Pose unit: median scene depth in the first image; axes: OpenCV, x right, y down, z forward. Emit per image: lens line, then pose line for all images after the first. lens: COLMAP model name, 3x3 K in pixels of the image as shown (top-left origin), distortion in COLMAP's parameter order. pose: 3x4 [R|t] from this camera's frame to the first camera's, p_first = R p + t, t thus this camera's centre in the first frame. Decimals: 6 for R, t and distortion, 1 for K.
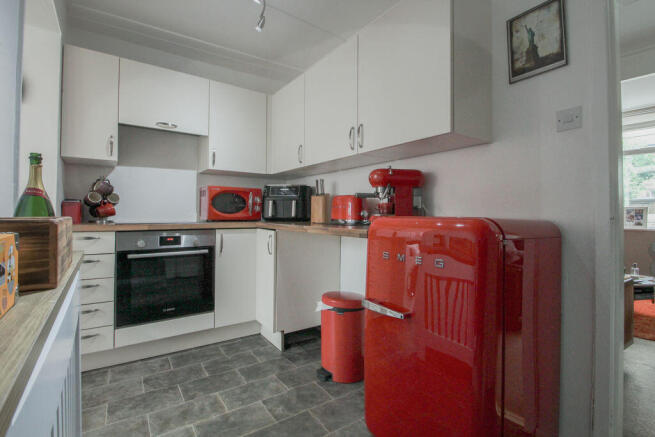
lens RADIAL K [[301.8, 0, 326.7], [0, 301.8, 209.1], [0, 0, 1]] dist [0.002394, -0.016041]
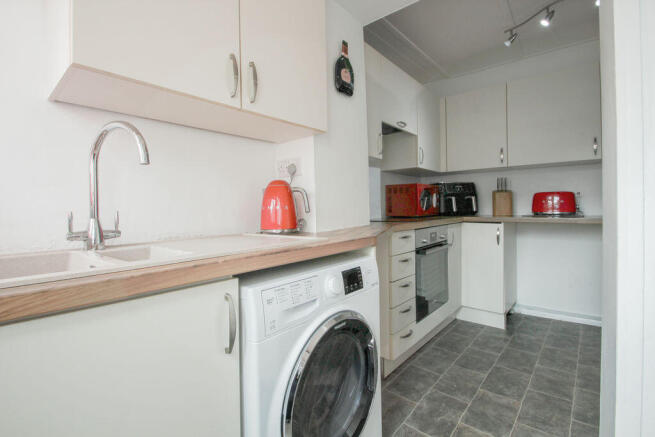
lens RADIAL K [[301.8, 0, 326.7], [0, 301.8, 209.1], [0, 0, 1]] dist [0.002394, -0.016041]
pose [[0.972211, -0.020755, 0.233185, -1.060181], [0.015681, 0.999599, 0.023592, -0.021132], [-0.233581, -0.019280, 0.972146, 0.060703]]
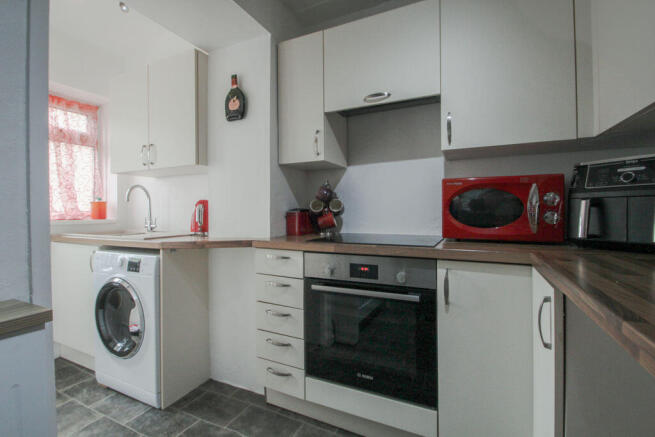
lens RADIAL K [[301.8, 0, 326.7], [0, 301.8, 209.1], [0, 0, 1]] dist [0.002394, -0.016041]
pose [[0.470860, -0.010645, -0.882144, 0.016610], [0.024929, 0.999688, 0.001243, -0.029662], [0.881855, -0.022577, 0.470979, 0.588770]]
